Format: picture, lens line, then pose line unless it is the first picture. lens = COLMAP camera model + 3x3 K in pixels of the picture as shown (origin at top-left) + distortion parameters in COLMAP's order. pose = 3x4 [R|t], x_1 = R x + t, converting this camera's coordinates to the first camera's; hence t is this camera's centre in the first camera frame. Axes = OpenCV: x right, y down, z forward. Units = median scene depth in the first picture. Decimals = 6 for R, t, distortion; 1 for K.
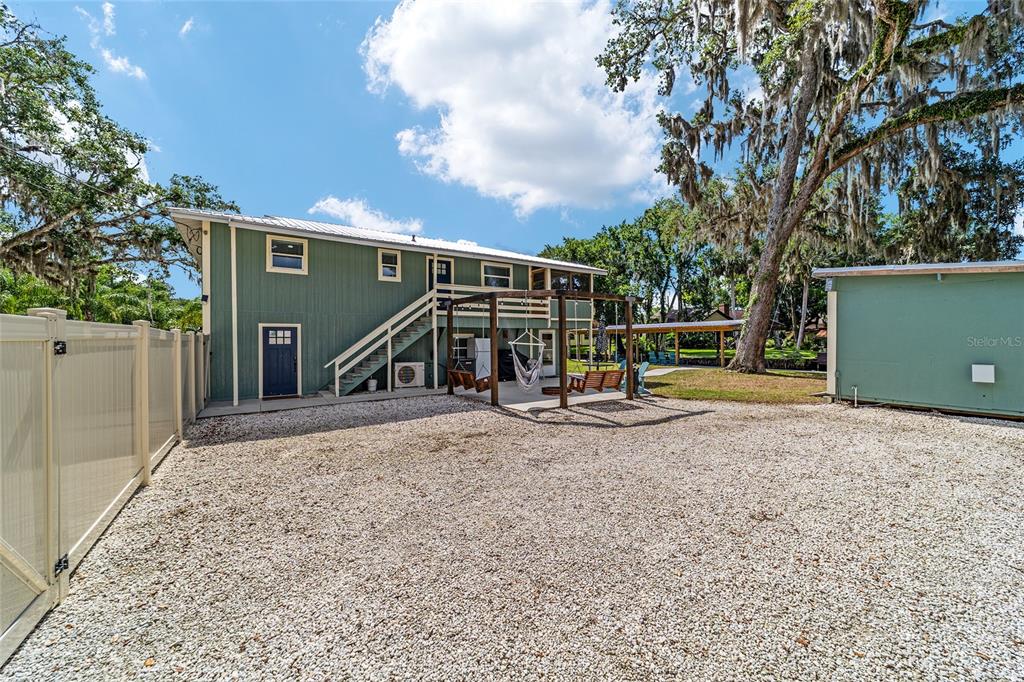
lens RADIAL K [[390.8, 0, 509.5], [0, 390.8, 339.5], [0, 0, 1]] dist [-0.020985, 0.009491]
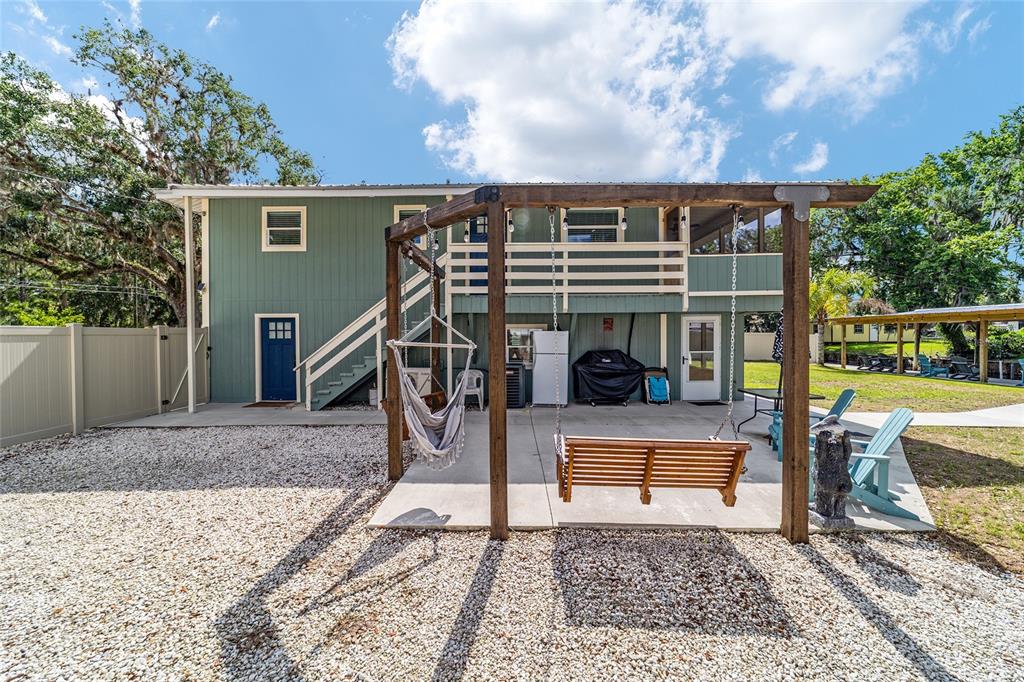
lens RADIAL K [[390.8, 0, 509.5], [0, 390.8, 339.5], [0, 0, 1]] dist [-0.020985, 0.009491]
pose [[0.820739, 0.010113, -0.571214, 0.278800], [0.000004, 0.999843, 0.017707, -0.000648], [0.571304, -0.014535, 0.820610, 0.594708]]
